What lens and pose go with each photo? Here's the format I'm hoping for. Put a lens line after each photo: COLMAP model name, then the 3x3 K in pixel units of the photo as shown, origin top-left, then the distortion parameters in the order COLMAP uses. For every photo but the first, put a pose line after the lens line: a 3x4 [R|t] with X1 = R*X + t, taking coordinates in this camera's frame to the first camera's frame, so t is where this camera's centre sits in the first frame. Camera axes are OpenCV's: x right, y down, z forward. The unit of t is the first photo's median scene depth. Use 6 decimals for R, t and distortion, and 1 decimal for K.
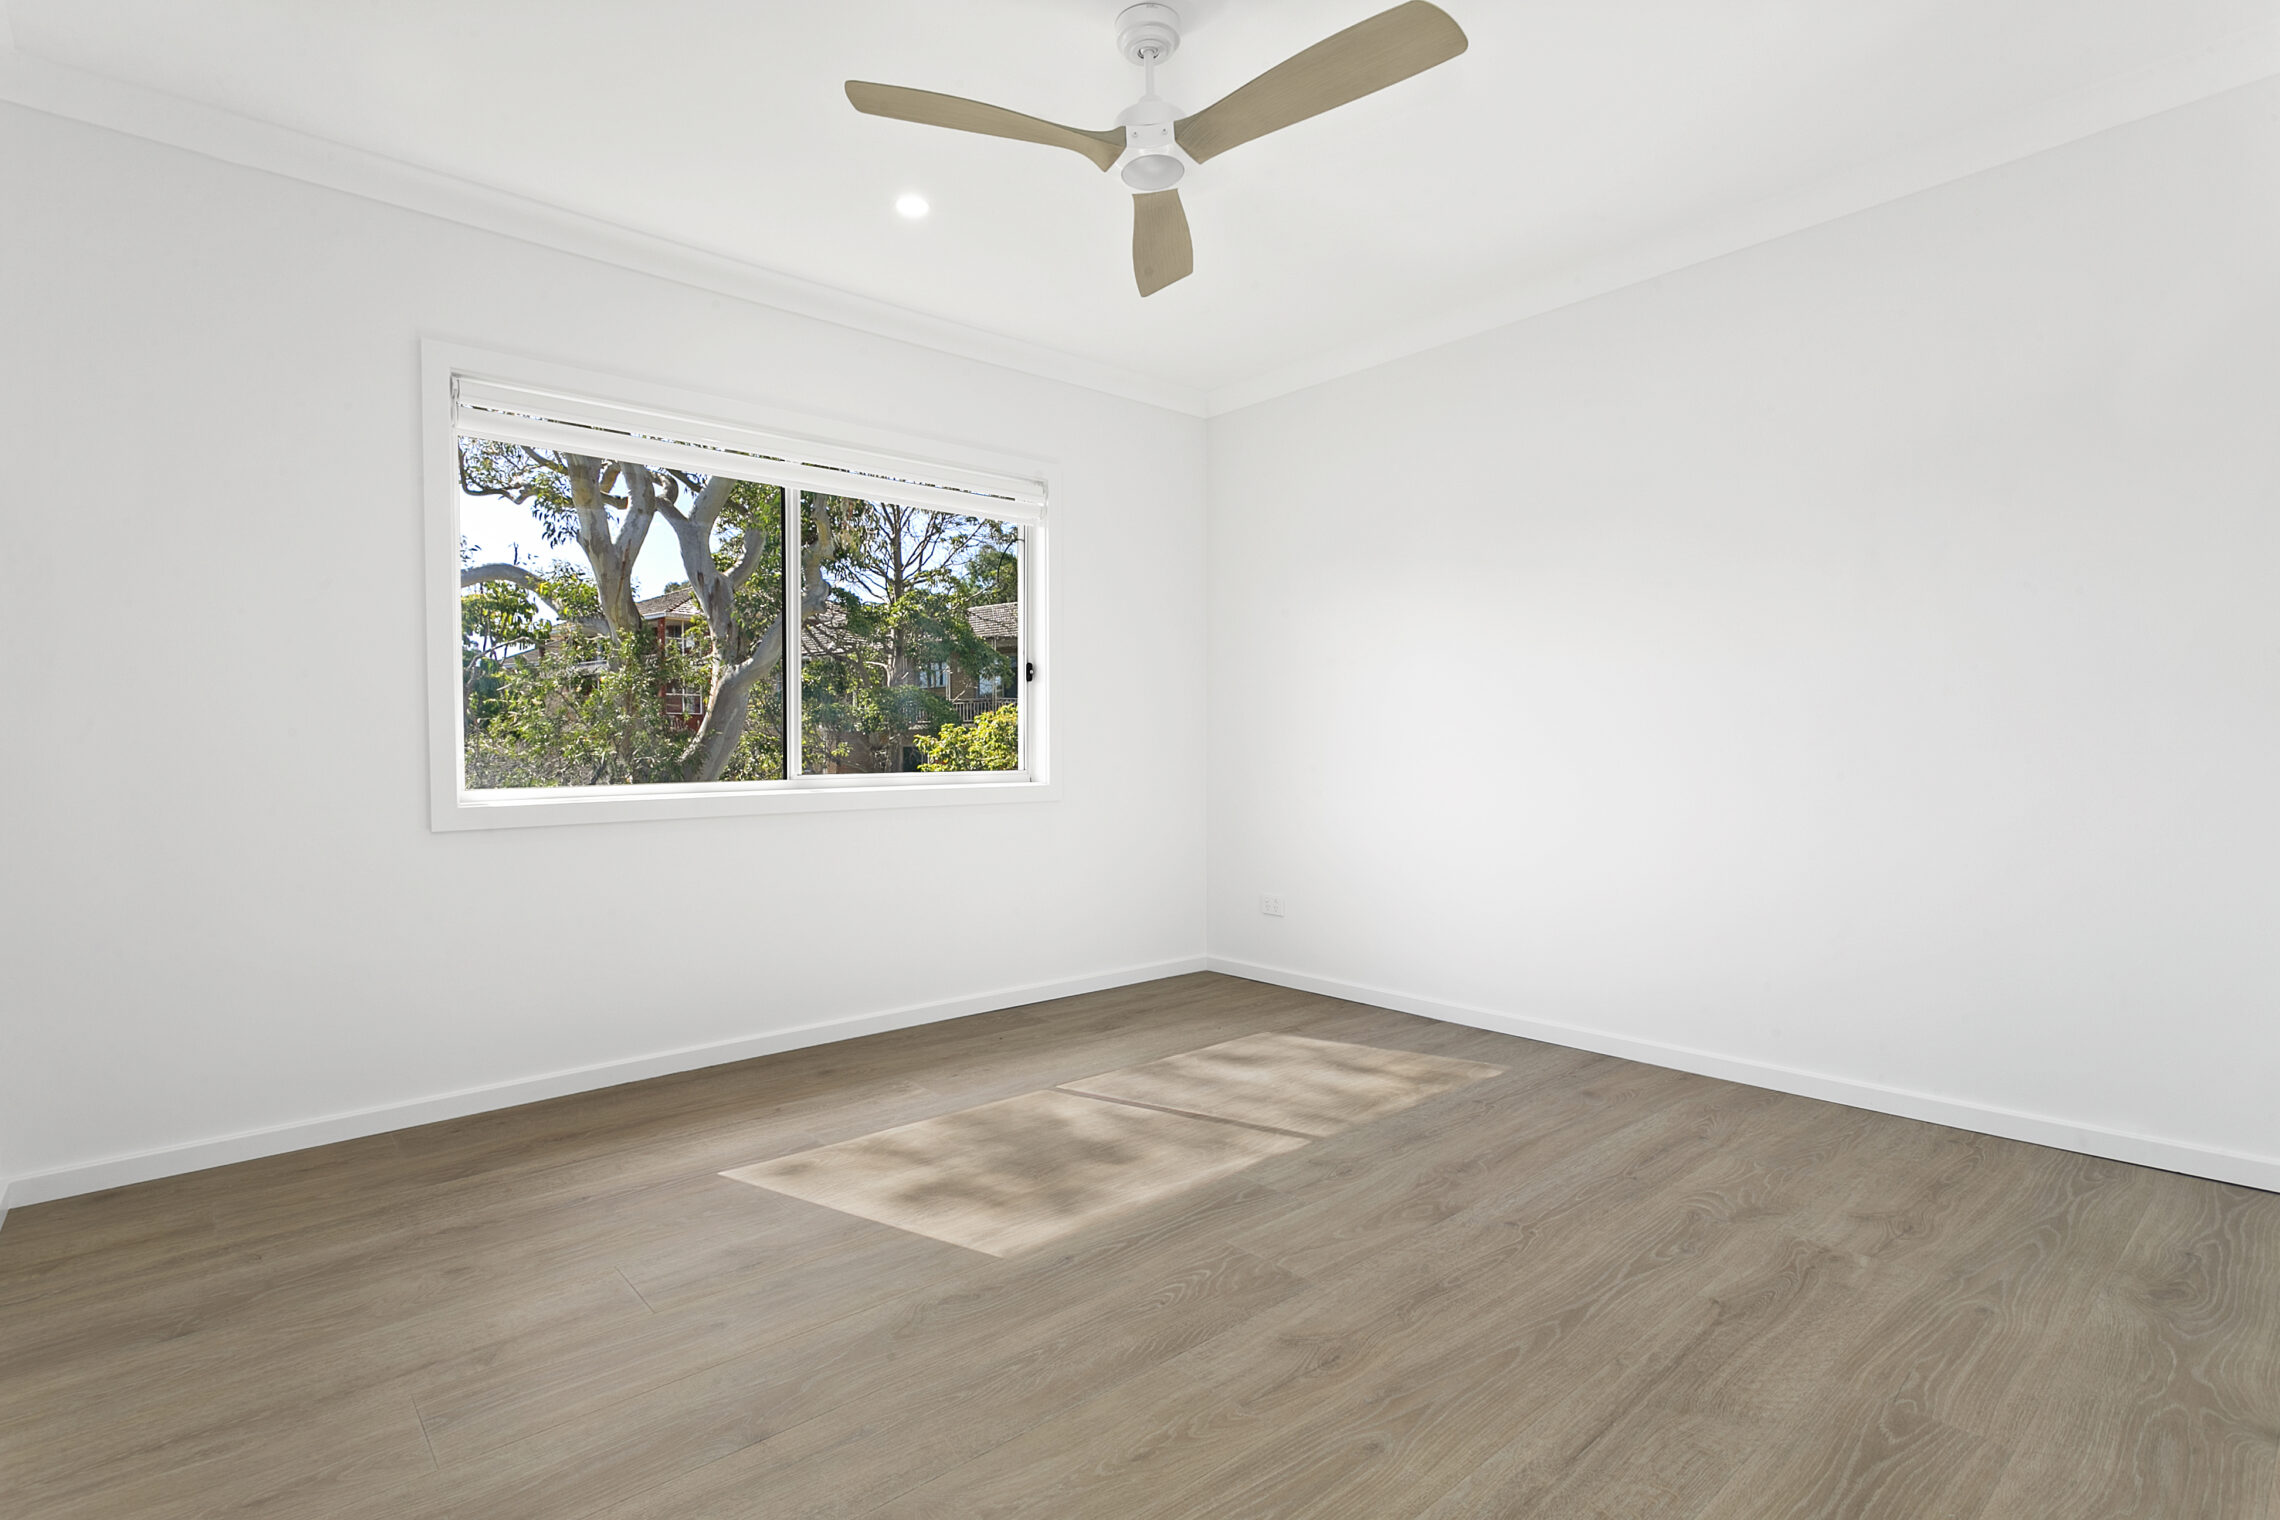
lens RADIAL K [[1087.9, 0, 1136.2], [0, 1087.9, 753.9], [0, 0, 1]] dist [-0.001328, 0.001285]
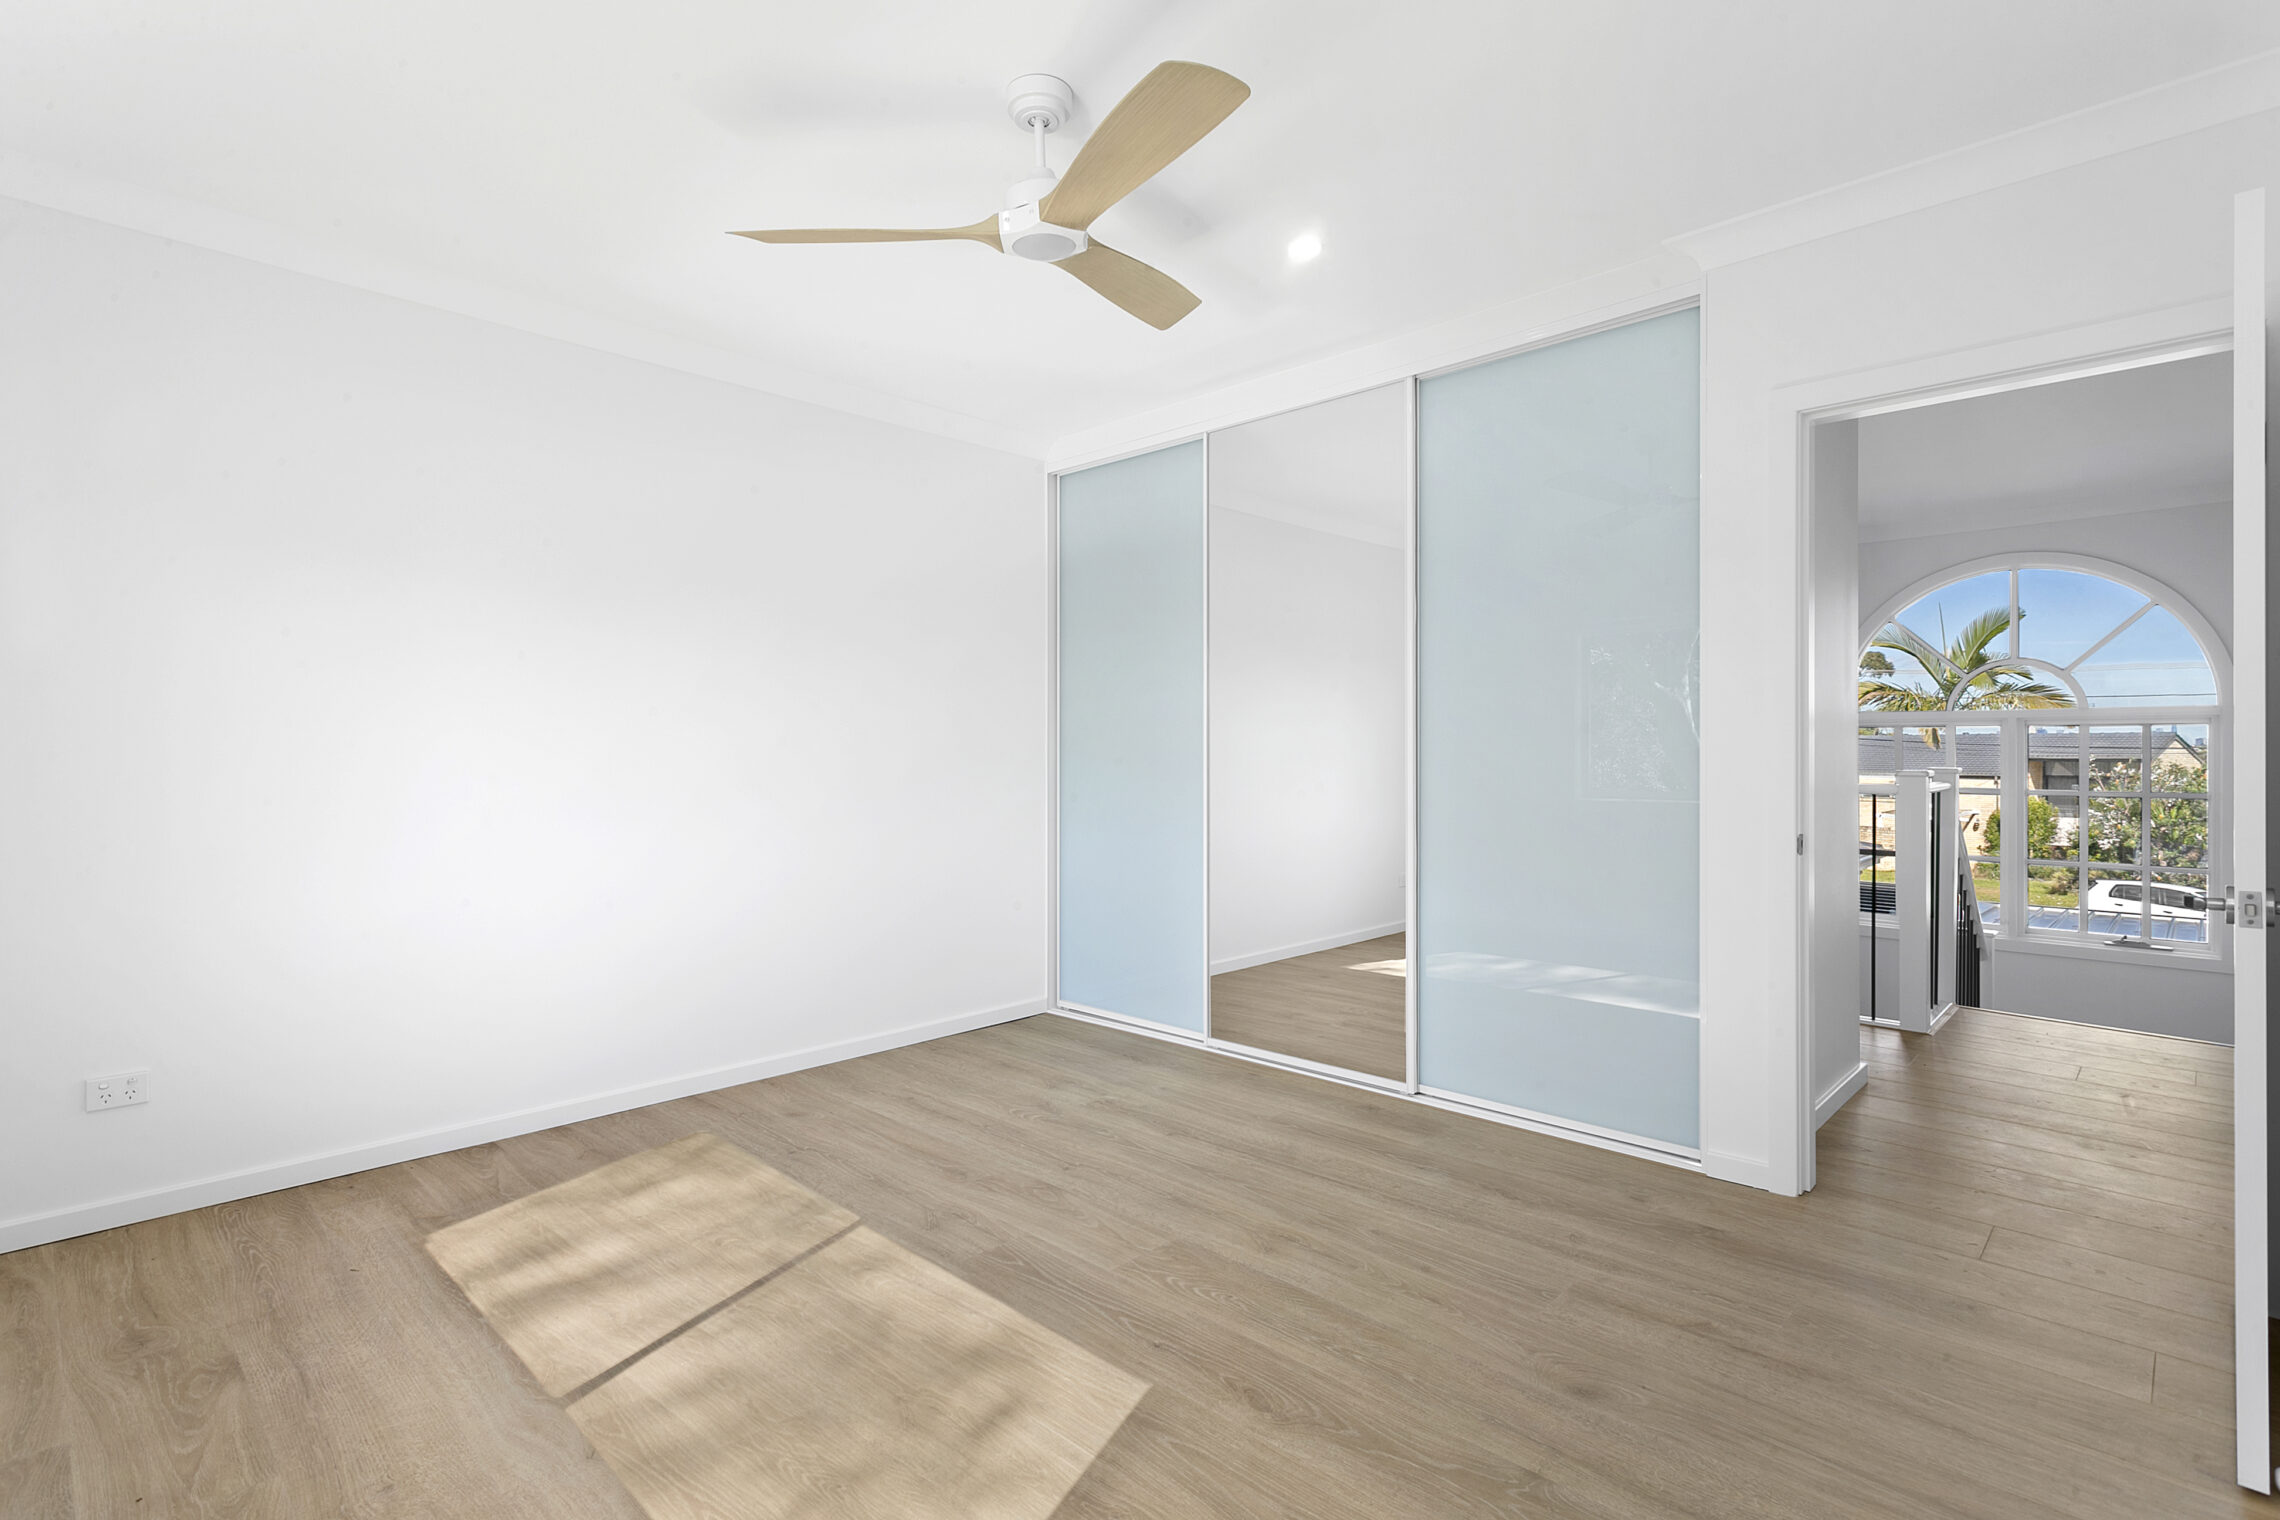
lens RADIAL K [[1087.9, 0, 1138.2], [0, 1087.9, 757.5], [0, 0, 1]] dist [-0.001328, 0.001285]
pose [[-0.078800, 0.004509, 0.996880, -0.875759], [0.007880, 0.999961, -0.003900, -0.047850], [-0.996859, 0.007548, -0.078832, 0.928029]]
